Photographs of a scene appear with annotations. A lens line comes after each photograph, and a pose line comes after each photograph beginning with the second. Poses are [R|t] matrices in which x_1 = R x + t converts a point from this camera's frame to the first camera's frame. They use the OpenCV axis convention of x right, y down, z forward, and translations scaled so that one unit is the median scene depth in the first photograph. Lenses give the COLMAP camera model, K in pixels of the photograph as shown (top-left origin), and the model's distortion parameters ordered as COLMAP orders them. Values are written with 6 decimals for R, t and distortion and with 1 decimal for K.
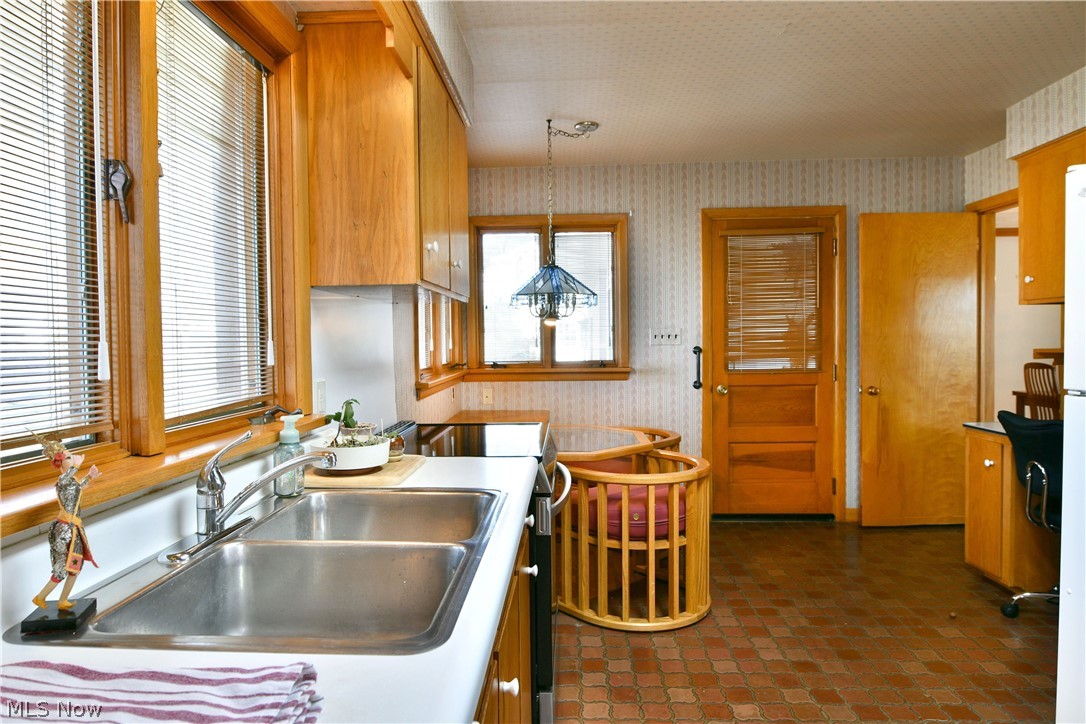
lens RADIAL K [[656.3, 0, 534.7], [0, 656.3, 359.2], [0, 0, 1]] dist [-0.008521, -0.008156]
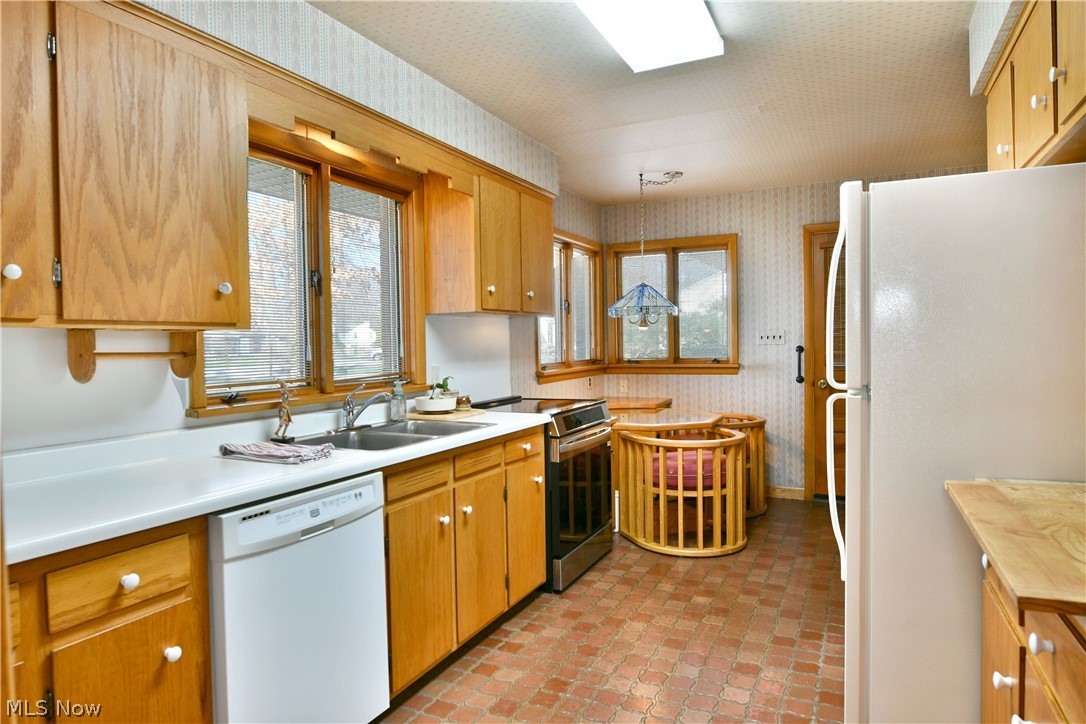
lens RADIAL K [[656.3, 0, 529.9], [0, 656.3, 358.8], [0, 0, 1]] dist [-0.008521, -0.008156]
pose [[0.917178, 0.005637, -0.398438, 0.291647], [-0.005437, 0.999984, 0.001633, 0.004073], [0.398441, 0.000668, 0.917194, -0.251285]]
